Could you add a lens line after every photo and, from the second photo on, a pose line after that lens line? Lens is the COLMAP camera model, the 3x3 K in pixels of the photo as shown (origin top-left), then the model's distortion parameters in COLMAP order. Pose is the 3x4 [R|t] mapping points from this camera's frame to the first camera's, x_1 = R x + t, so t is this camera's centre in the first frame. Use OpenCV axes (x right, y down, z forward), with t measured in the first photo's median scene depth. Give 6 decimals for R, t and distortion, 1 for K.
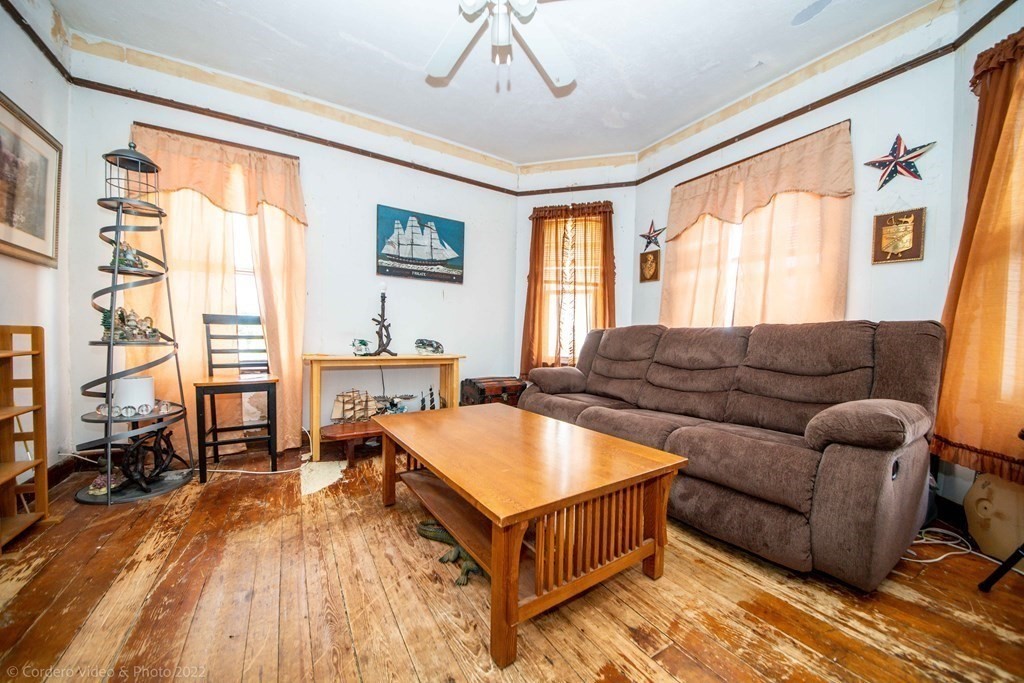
lens RADIAL K [[369.1, 0, 511.9], [0, 369.1, 353.2], [0, 0, 1]] dist [0.024097, -0.018497]
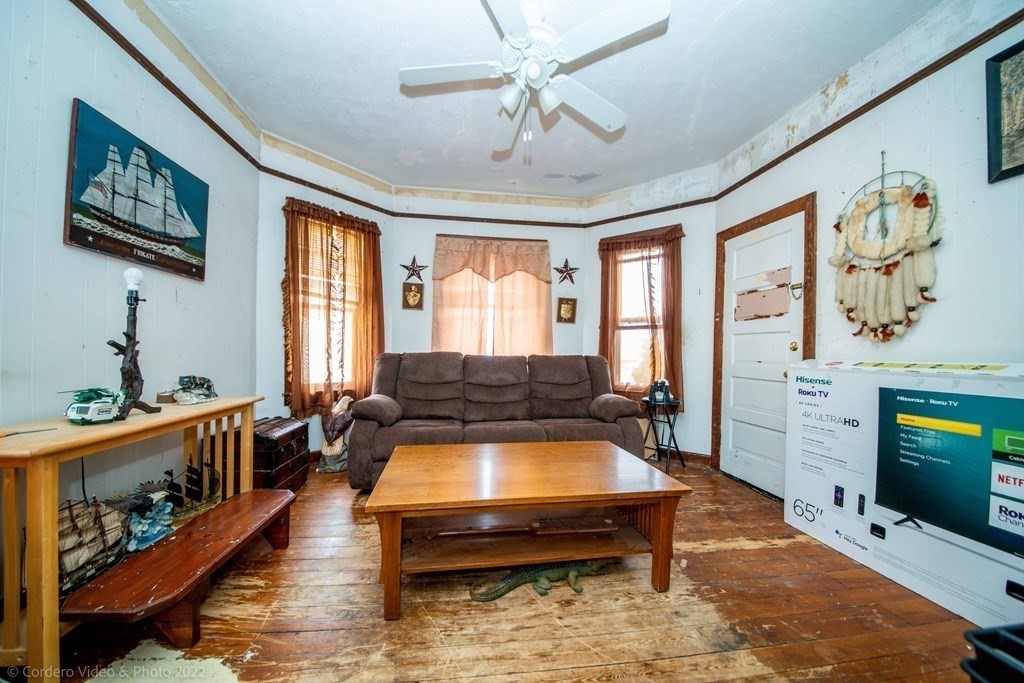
lens RADIAL K [[369.1, 0, 511.9], [0, 369.1, 353.2], [0, 0, 1]] dist [0.024097, -0.018497]
pose [[0.400632, -0.011710, 0.916164, -0.547241], [0.022924, 0.999733, 0.002753, -0.060803], [-0.915952, 0.019899, 0.400794, 0.297903]]
